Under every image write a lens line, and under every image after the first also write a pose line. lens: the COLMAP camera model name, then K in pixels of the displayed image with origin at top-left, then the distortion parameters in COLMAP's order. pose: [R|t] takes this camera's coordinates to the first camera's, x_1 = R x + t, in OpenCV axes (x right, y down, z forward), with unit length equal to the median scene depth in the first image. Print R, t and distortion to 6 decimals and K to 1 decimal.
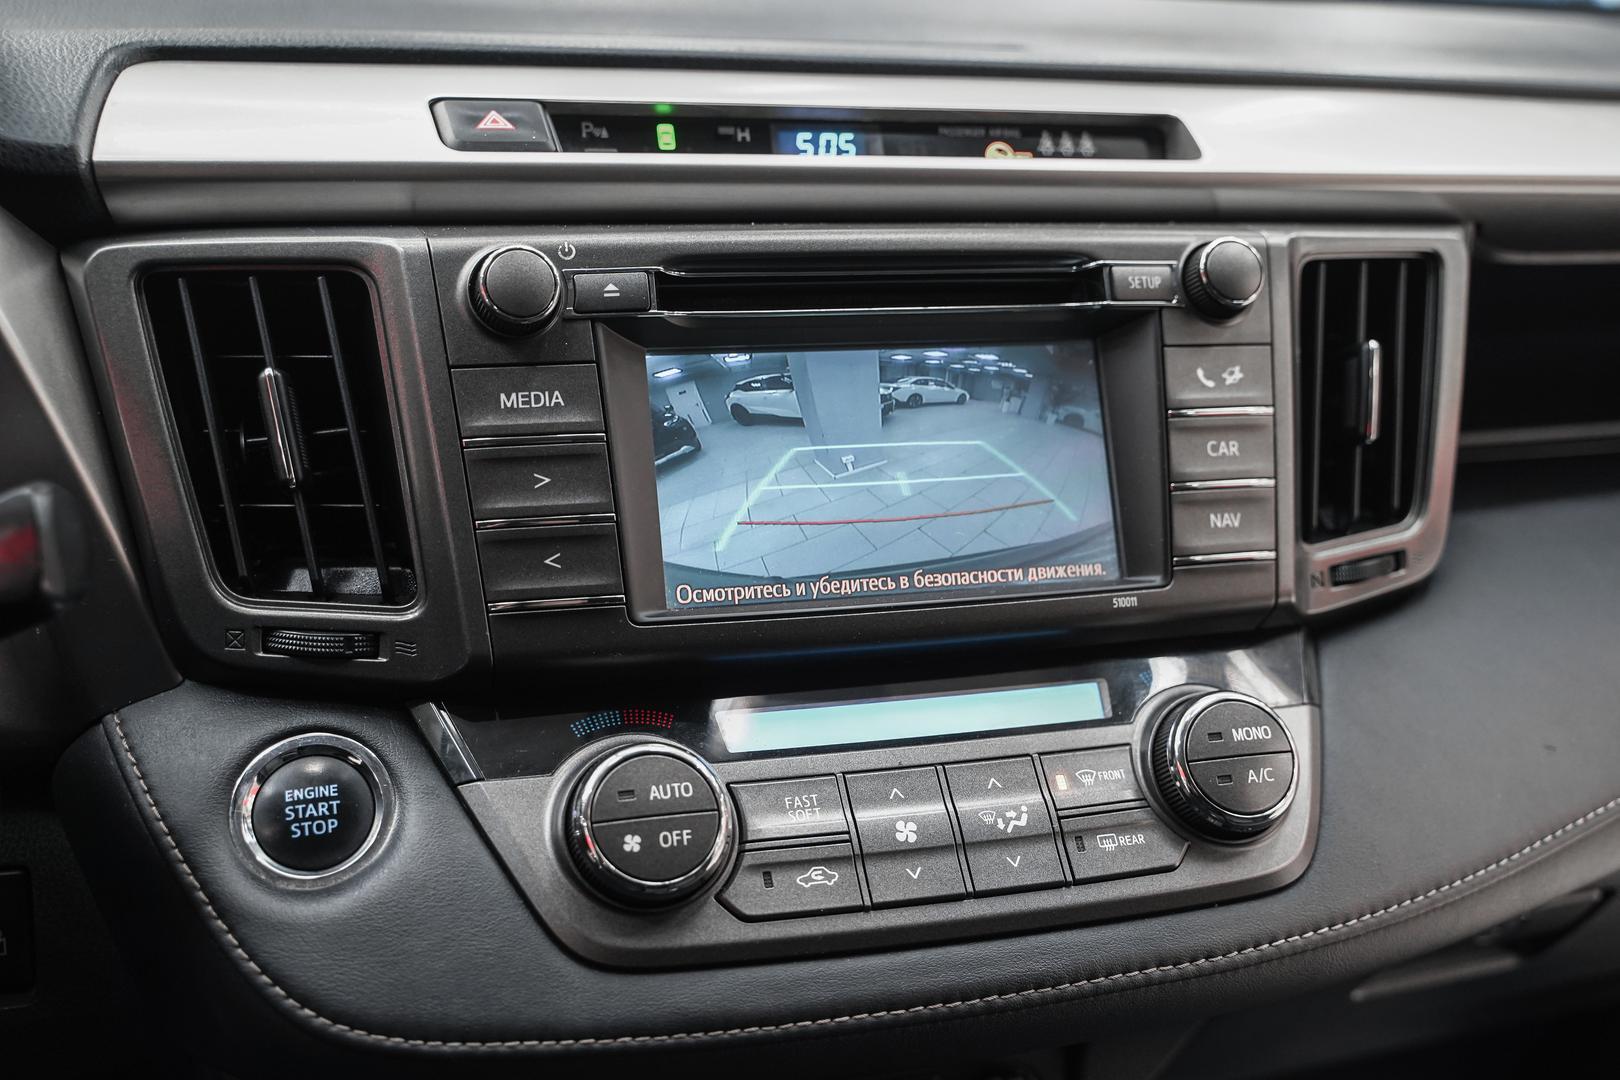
lens RADIAL K [[1770.8, 0, 814.5], [0, 1770.8, 564.5], [0, 0, 1]] dist [0.006654, -0.005987]
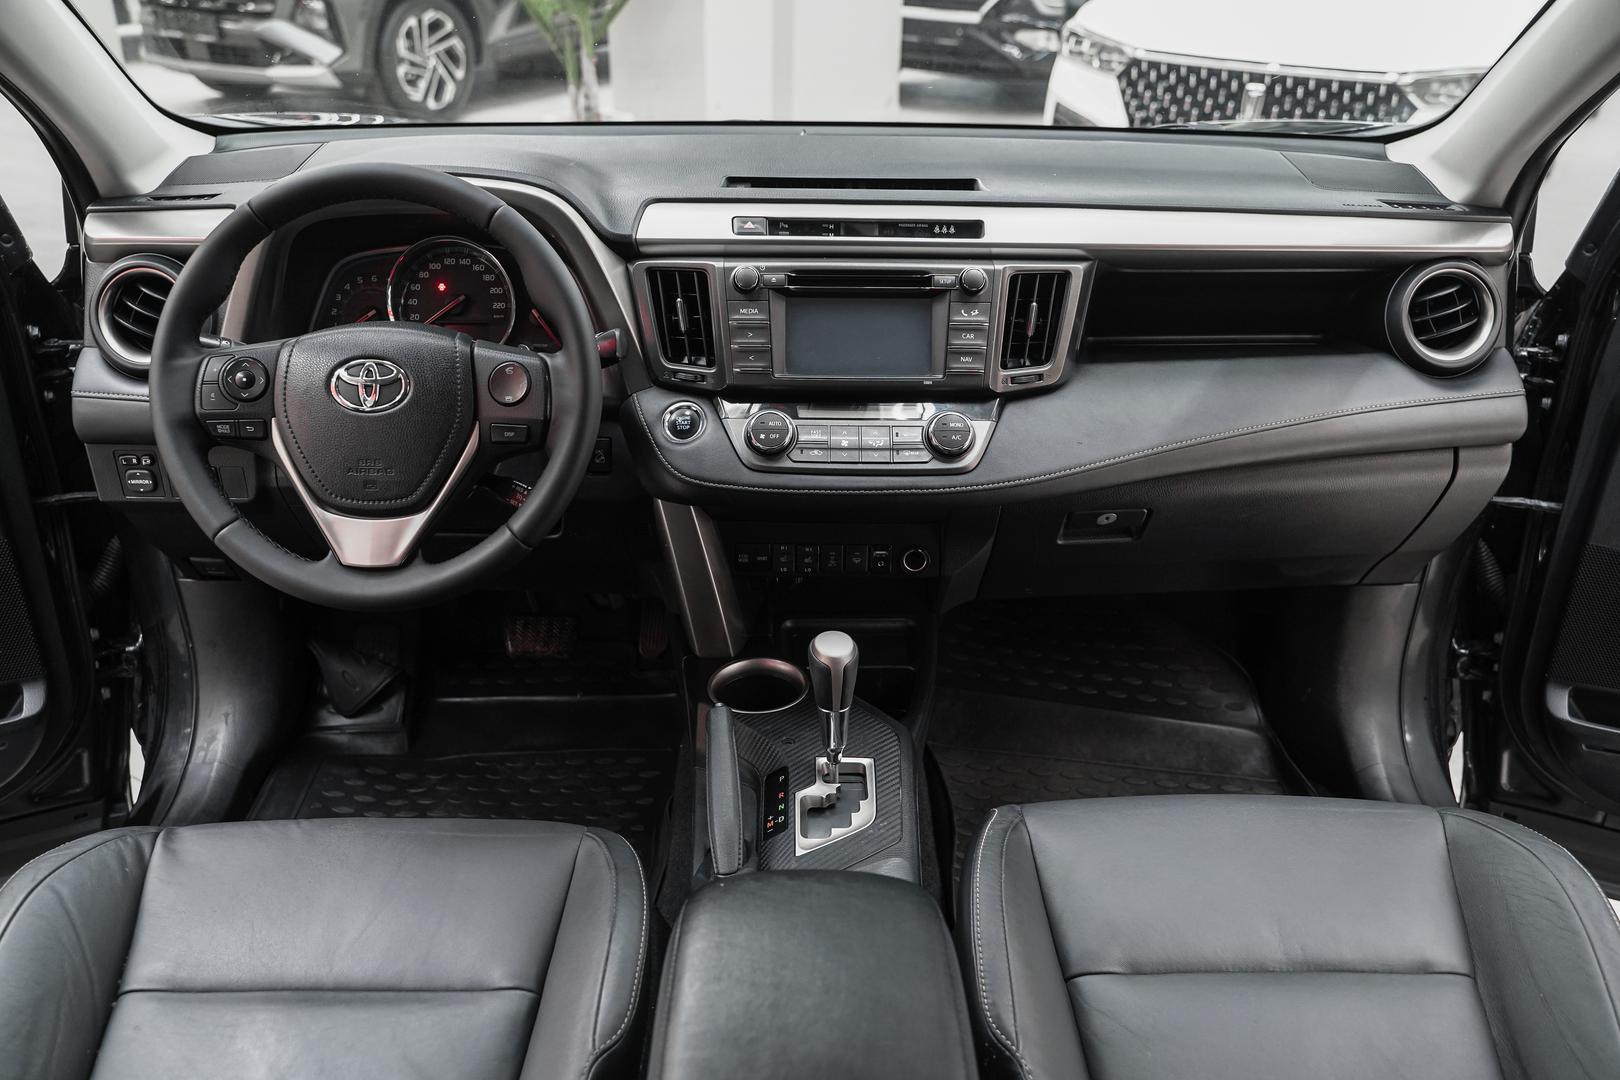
lens RADIAL K [[1266.5, 0, 813.7], [0, 1266.5, 549.1], [0, 0, 1]] dist [-0.009456, -0.001279]
pose [[0.959282, 0.099548, -0.264327, 0.655202], [-0.066898, 0.989282, 0.129791, 0.038183], [0.274414, -0.106823, 0.955660, -1.371827]]
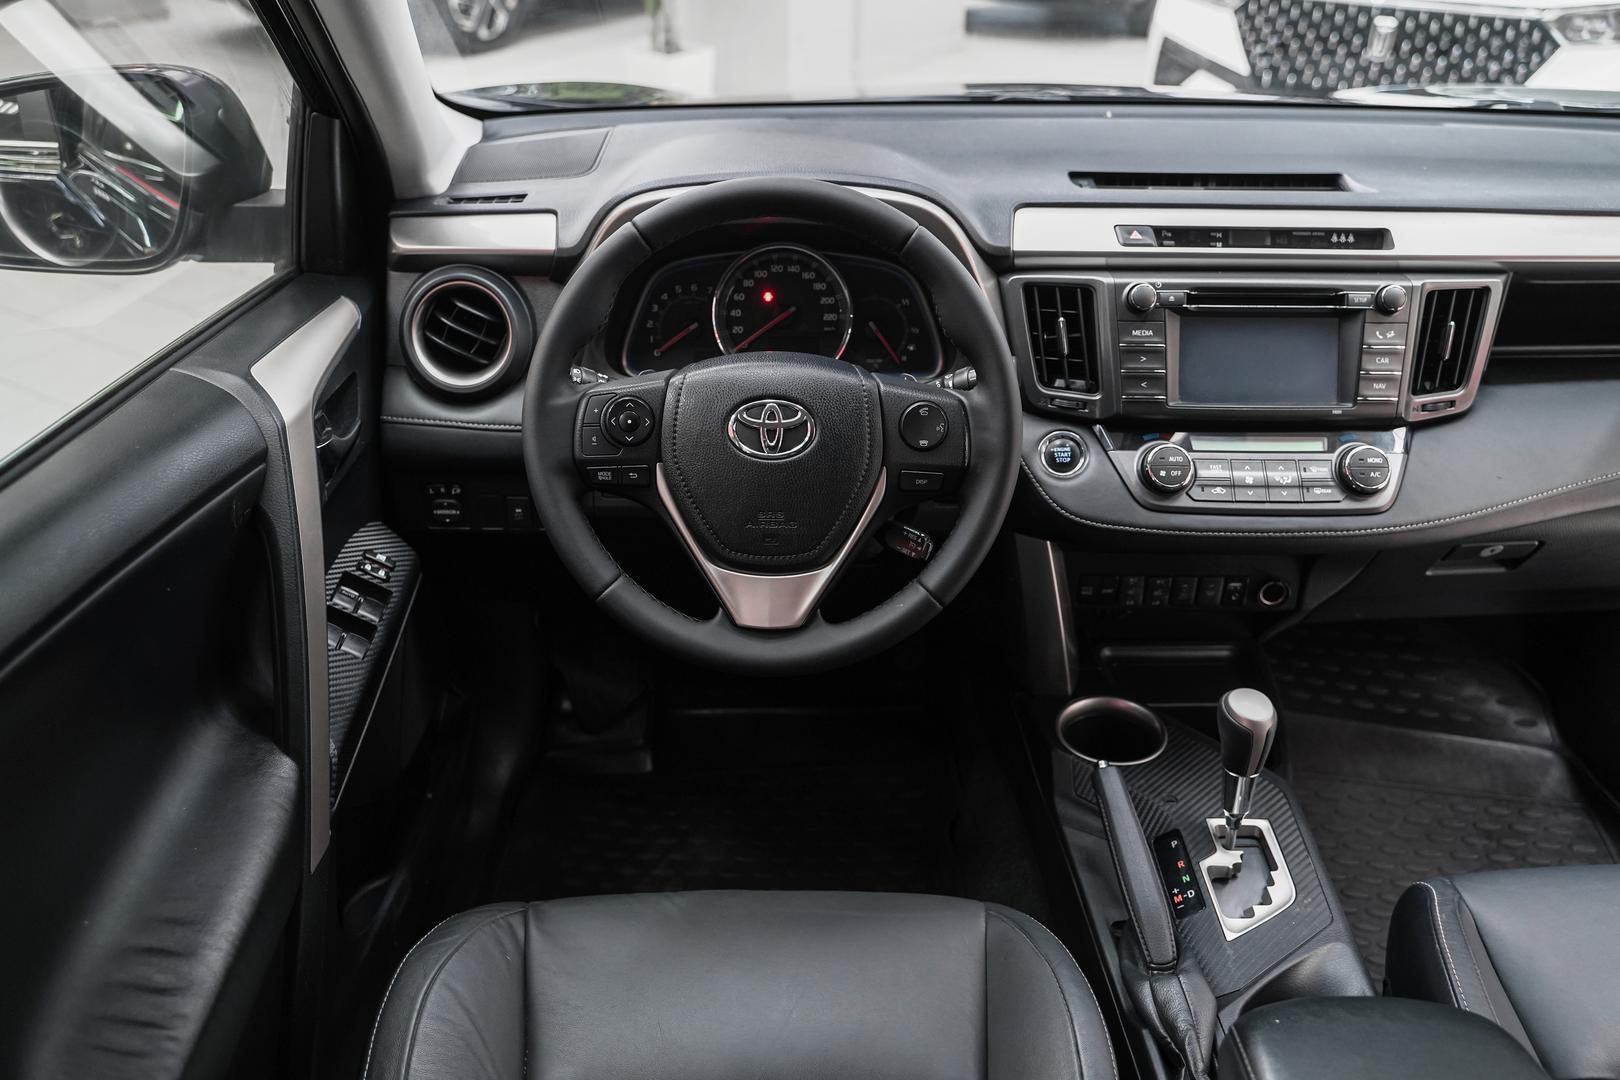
lens RADIAL K [[1279.6, 0, 810.0], [0, 1279.6, 540.0], [0, 0, 1]] dist [-0.013144, -0.001858]
pose [[0.956373, 0.112989, -0.269413, -0.069508], [-0.065982, 0.981893, 0.177573, -0.093647], [0.284599, -0.152050, 0.946512, -1.357369]]
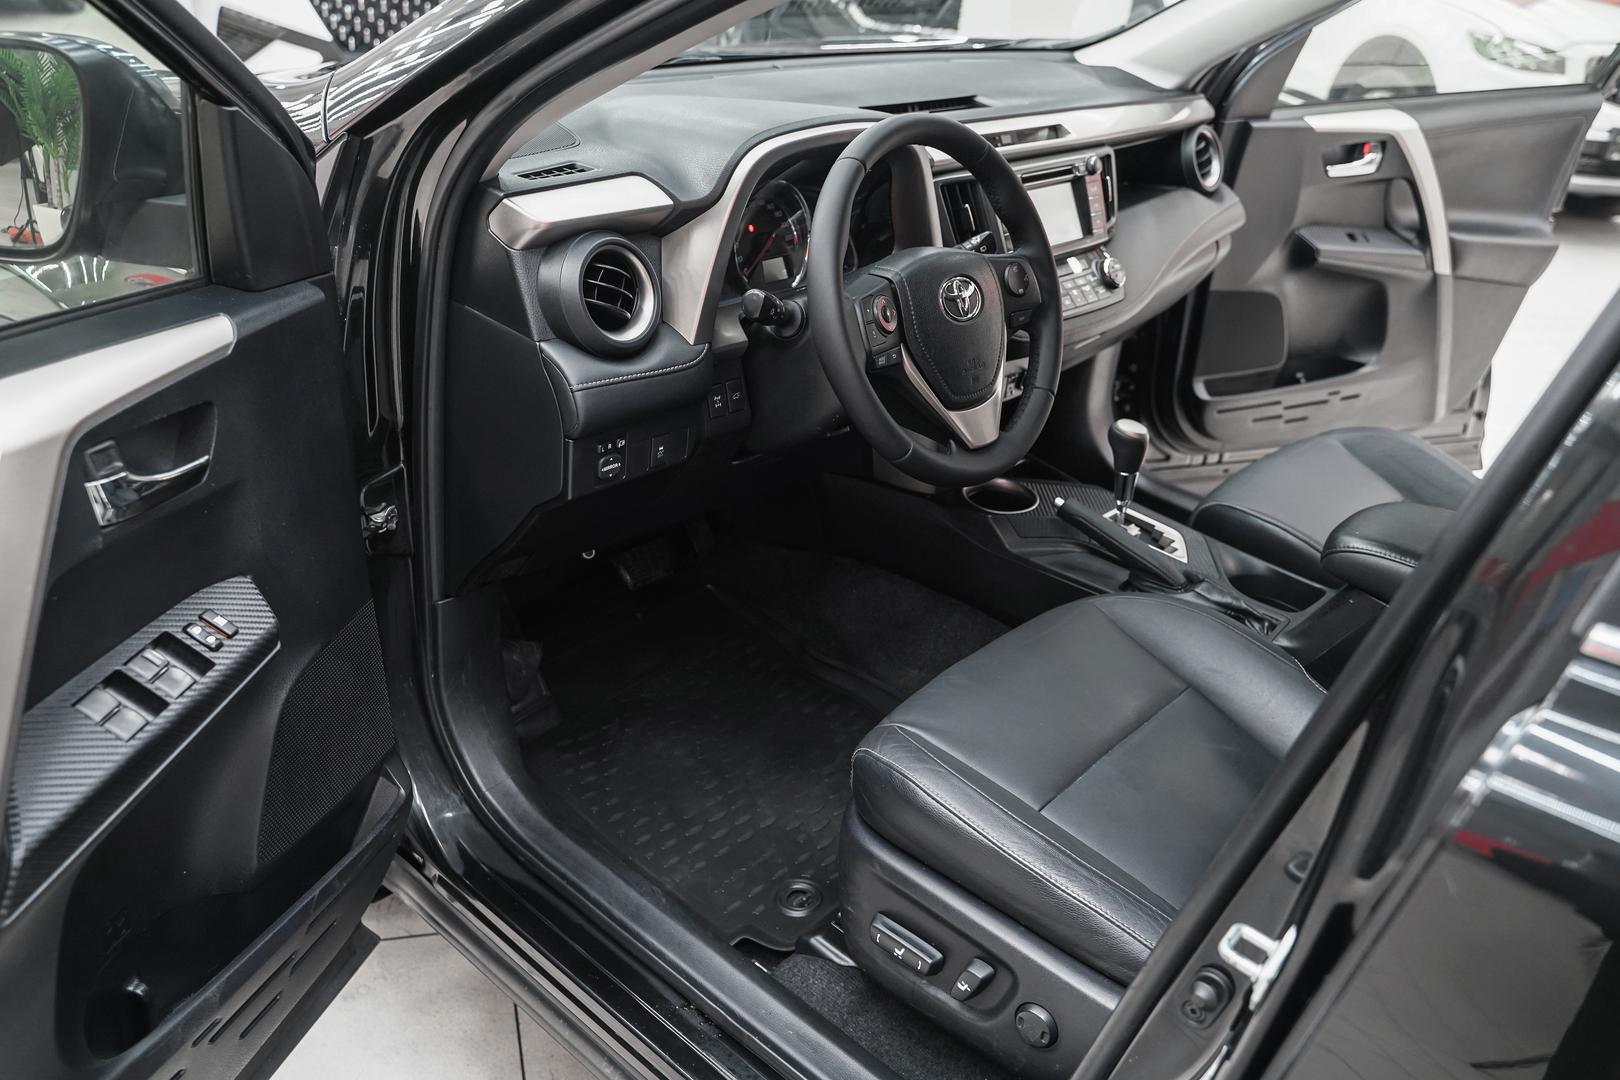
lens RADIAL K [[1266.5, 0, 813.7], [0, 1266.5, 549.1], [0, 0, 1]] dist [-0.009456, -0.001279]
pose [[0.856178, -0.212436, 0.470988, -2.293131], [0.114859, 0.967011, 0.227369, -0.040004], [-0.503752, -0.140571, 0.852334, -1.636507]]
